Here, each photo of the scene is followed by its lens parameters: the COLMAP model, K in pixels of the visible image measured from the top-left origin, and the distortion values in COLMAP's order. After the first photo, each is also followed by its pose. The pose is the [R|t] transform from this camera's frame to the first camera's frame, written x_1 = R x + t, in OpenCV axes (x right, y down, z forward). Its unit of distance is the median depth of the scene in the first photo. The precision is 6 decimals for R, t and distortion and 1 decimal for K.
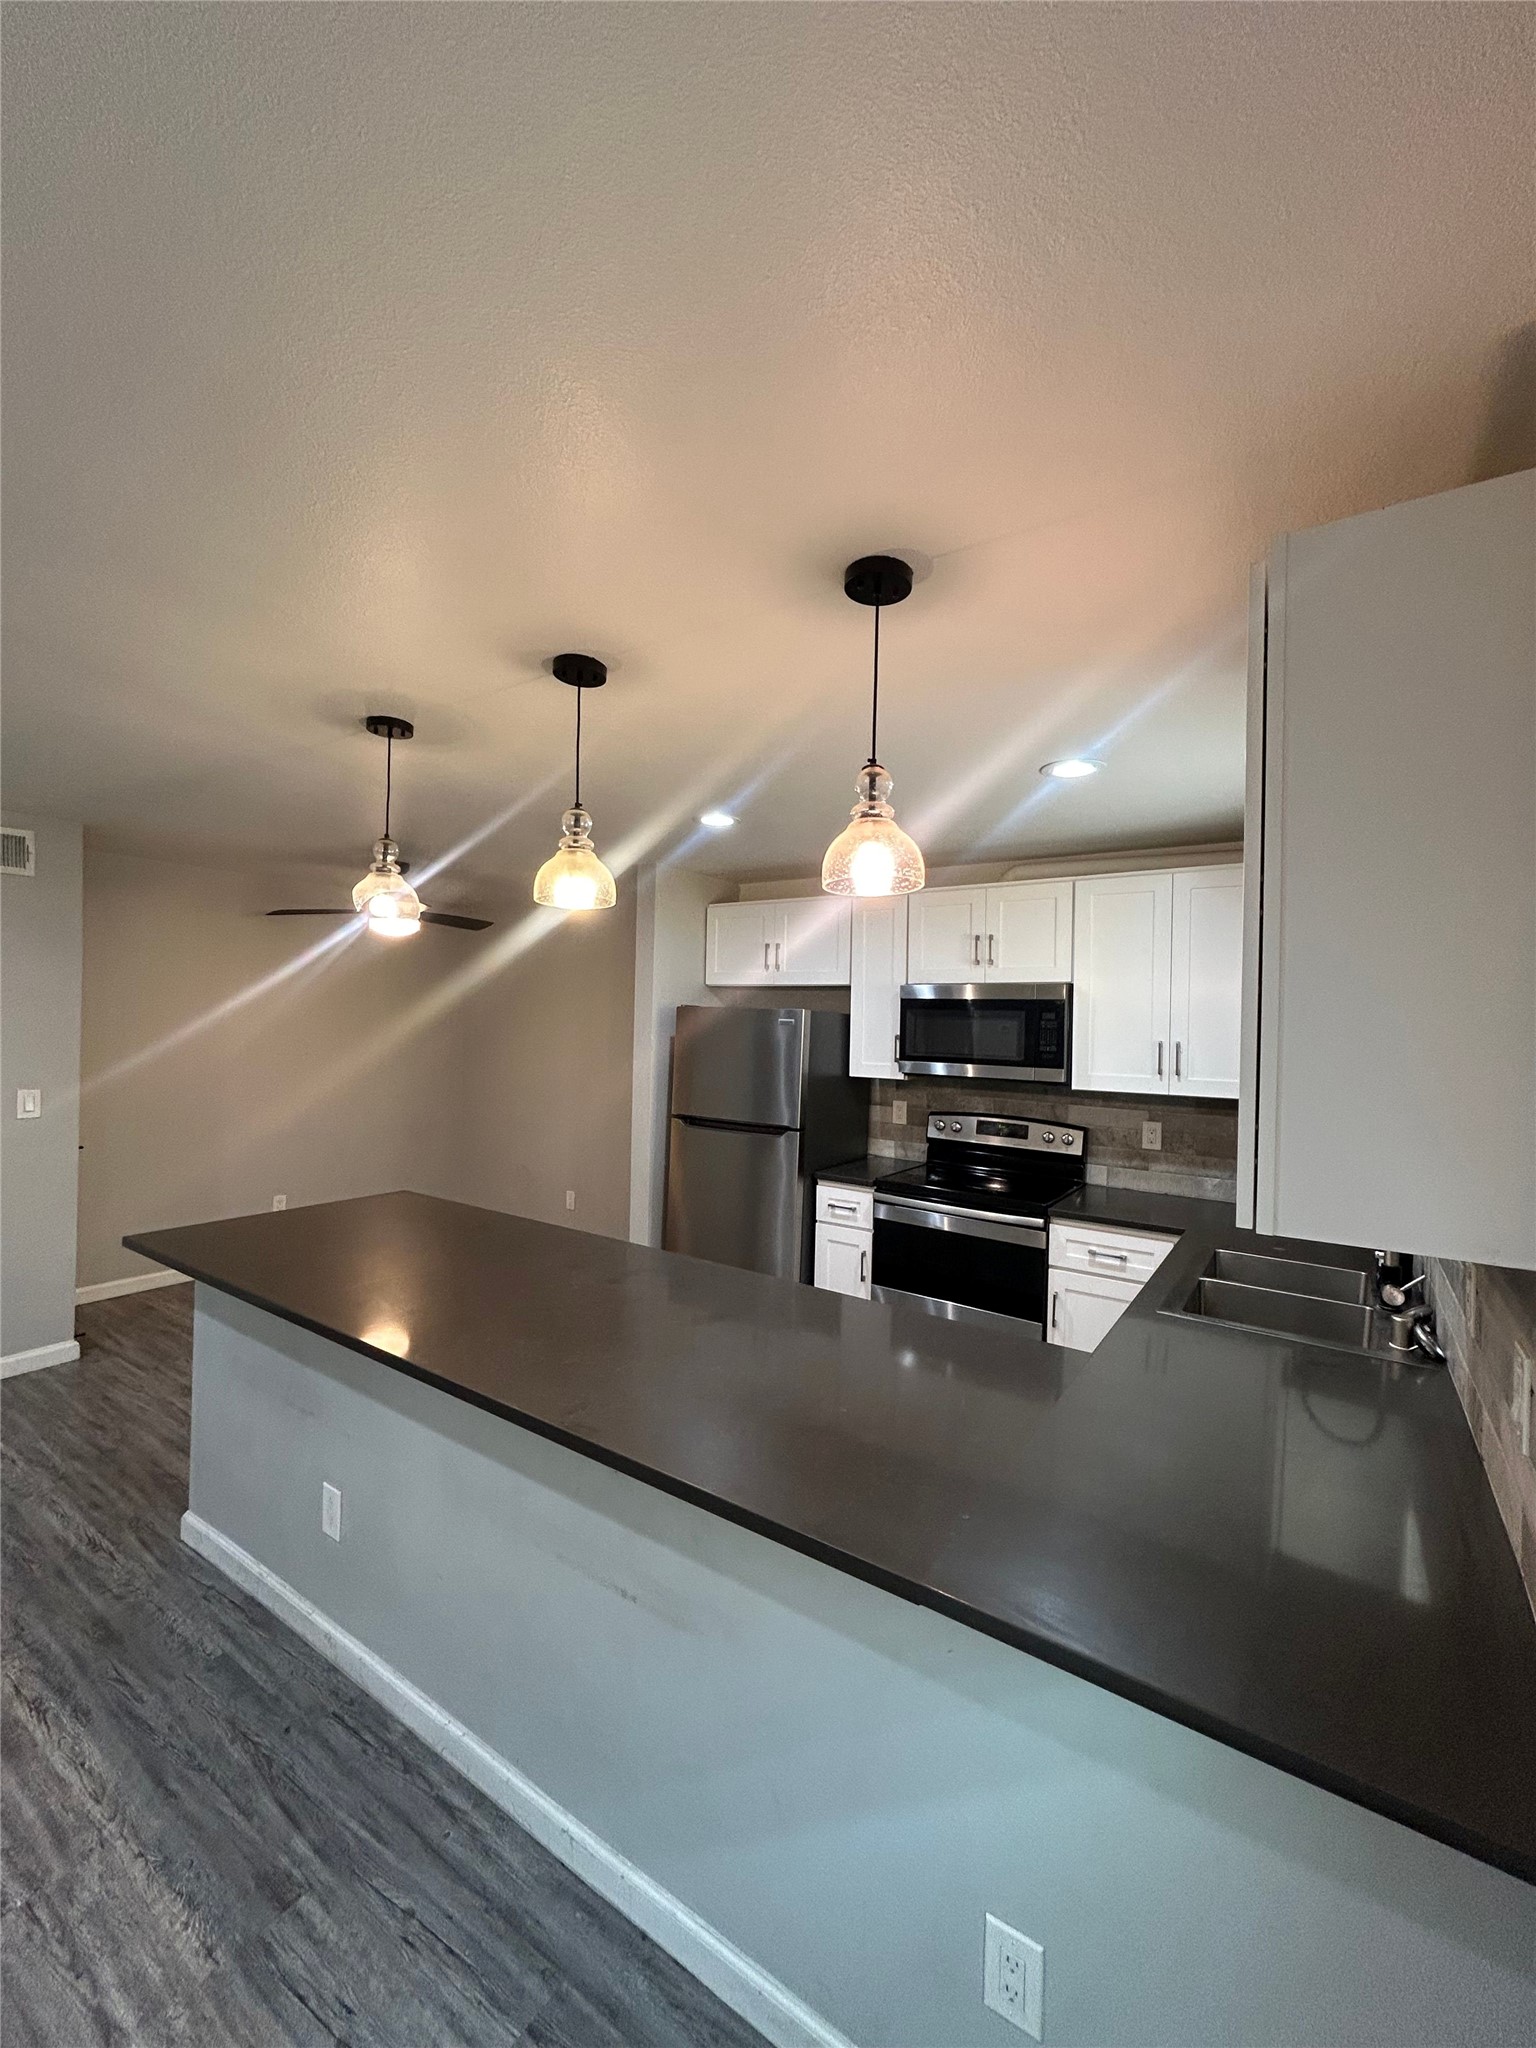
lens RADIAL K [[824.7, 0, 790.0], [0, 824.7, 1022.1], [0, 0, 1]] dist [-0.000784, -0.000119]
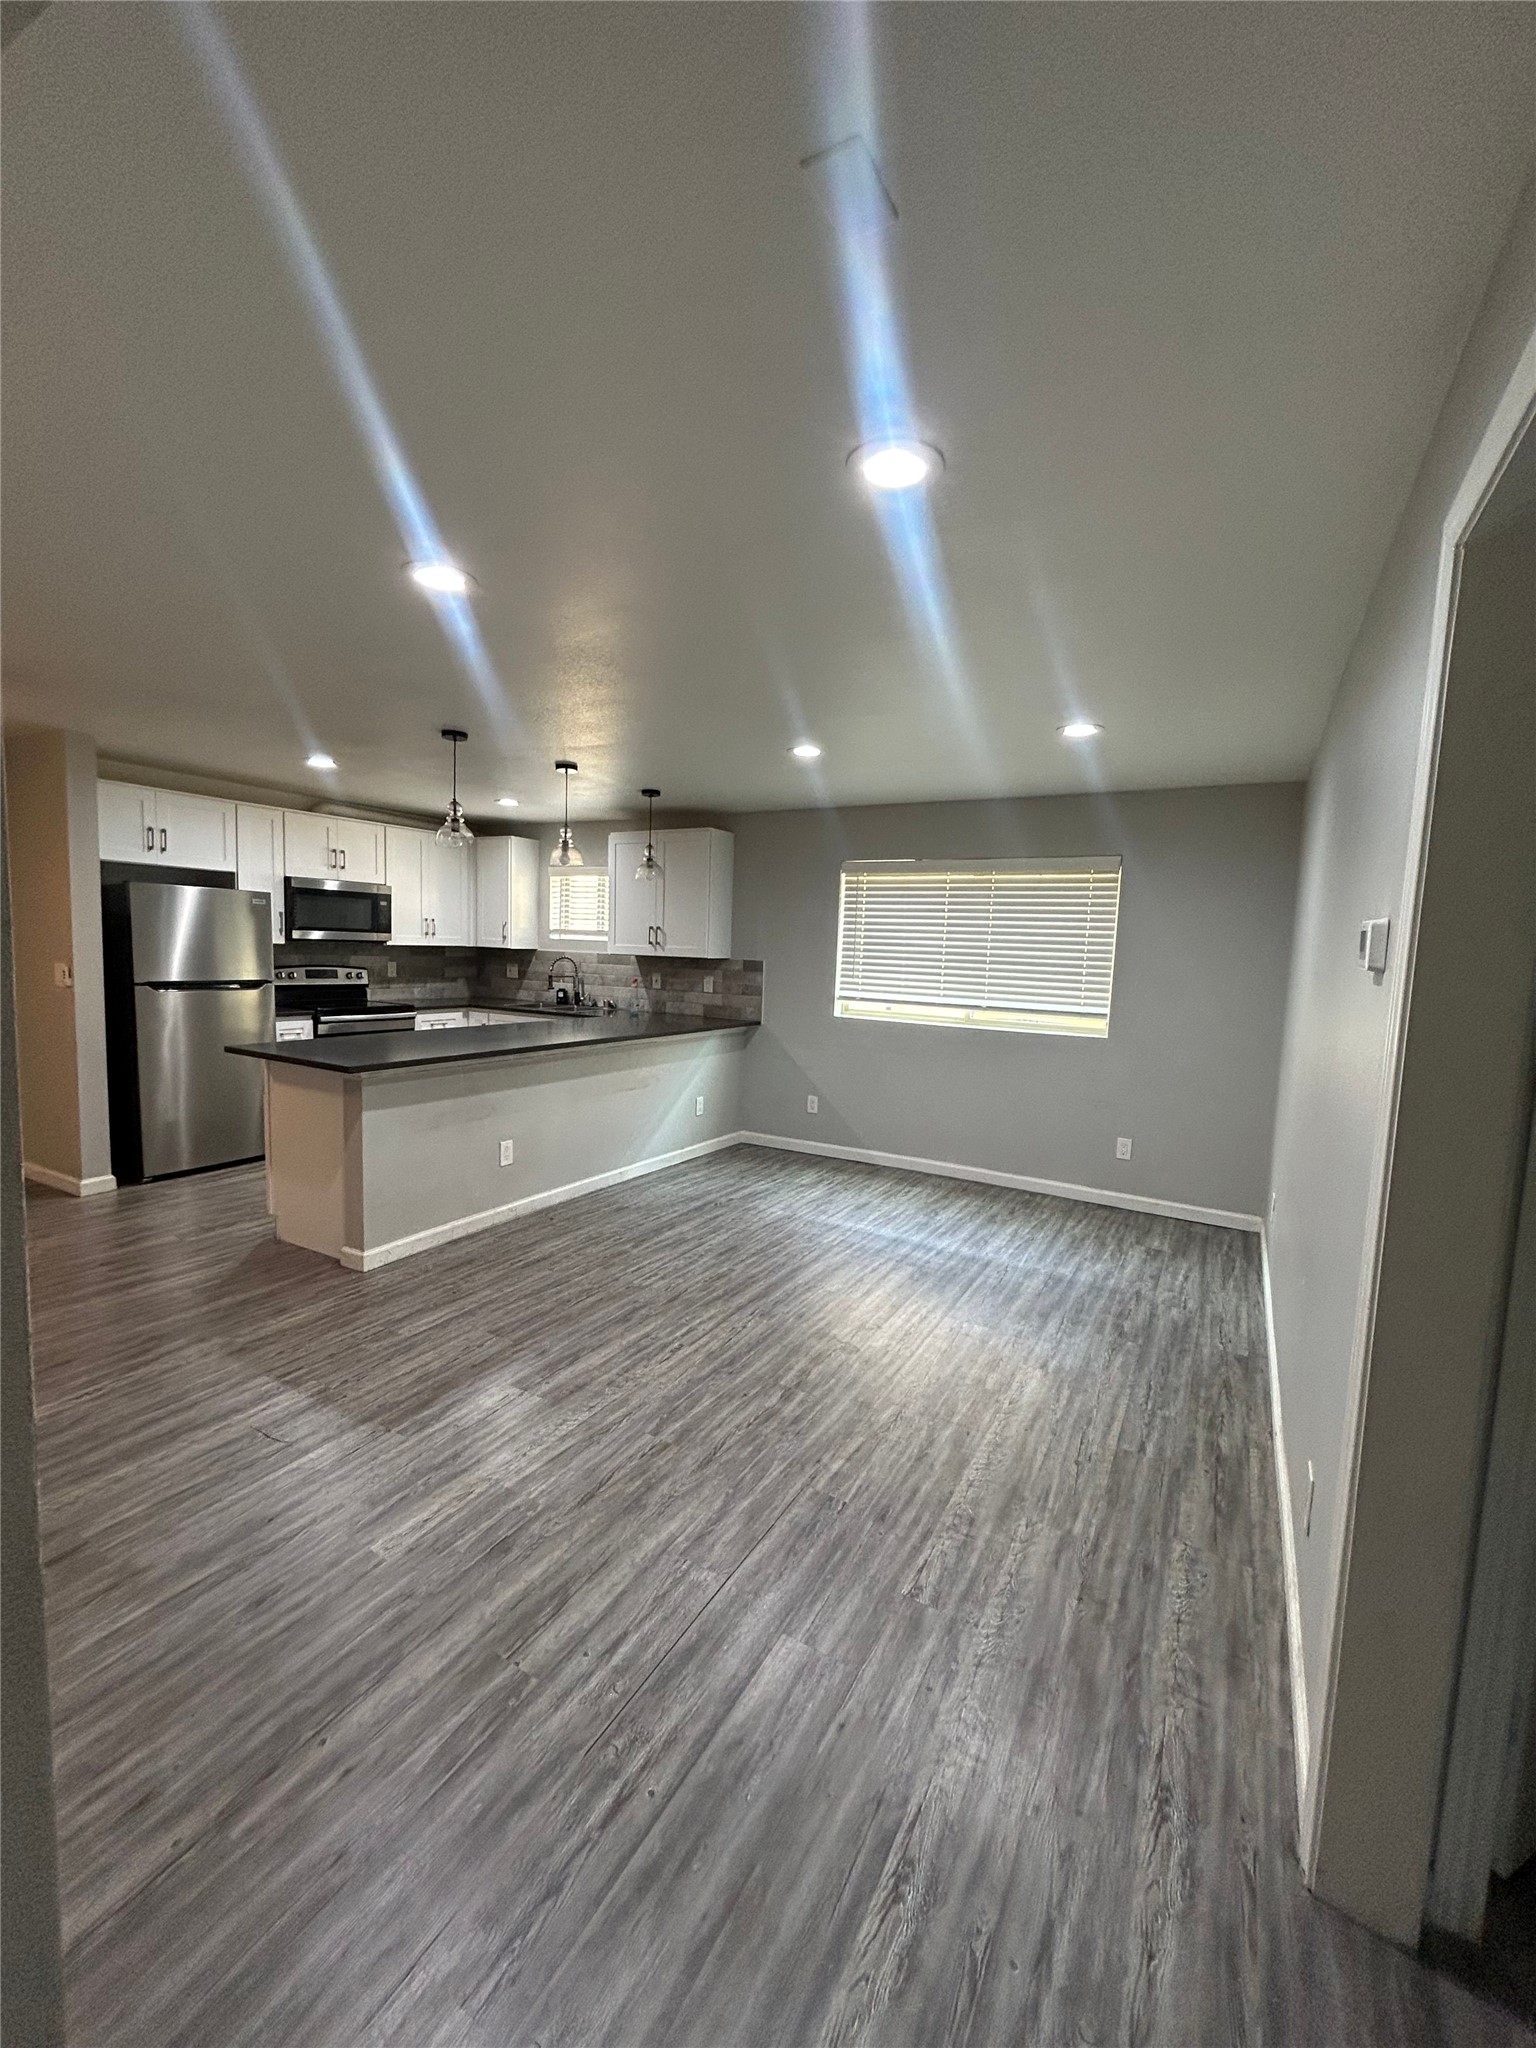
lens RADIAL K [[836.4, 0, 762.6], [0, 836.4, 1018.6], [0, 0, 1]] dist [-0.006412, 0.000025]
pose [[-0.055160, -0.116106, 0.991704, -1.429506], [-0.046560, 0.992435, 0.113602, -0.003555], [-0.997391, -0.039908, -0.060149, 0.274475]]
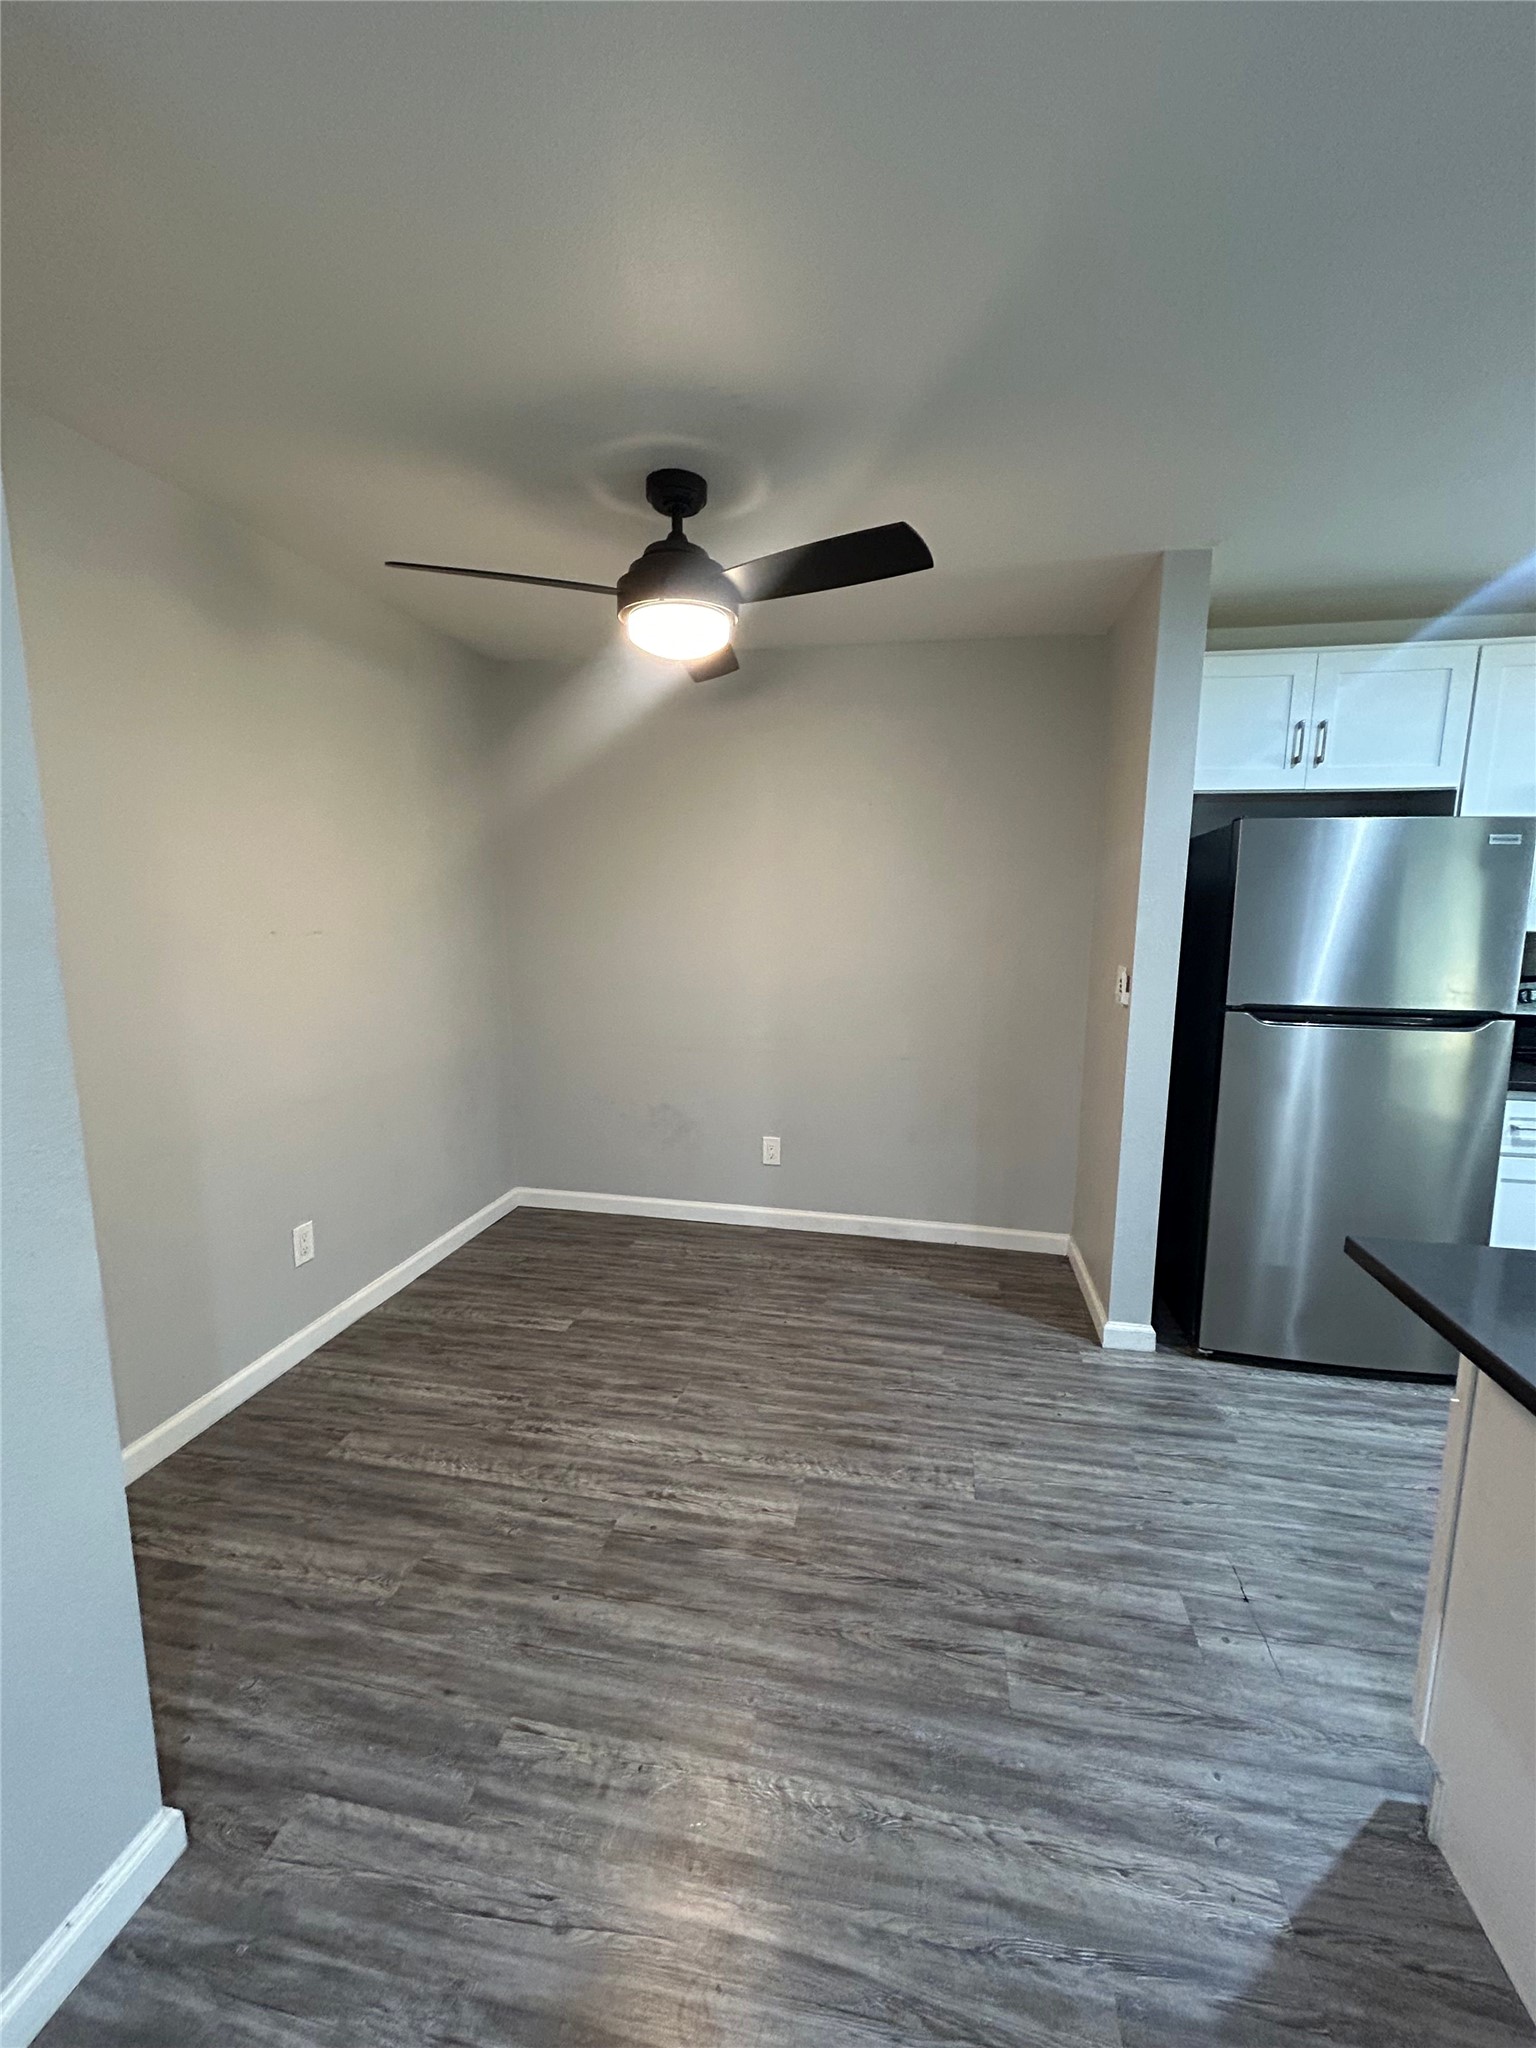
lens RADIAL K [[836.4, 0, 762.6], [0, 836.4, 1018.6], [0, 0, 1]] dist [-0.006412, 0.000025]
pose [[0.926796, -0.109819, 0.359151, -0.742428], [0.040696, 0.980028, 0.194649, -0.014475], [-0.373354, -0.165783, 0.912755, 0.647220]]
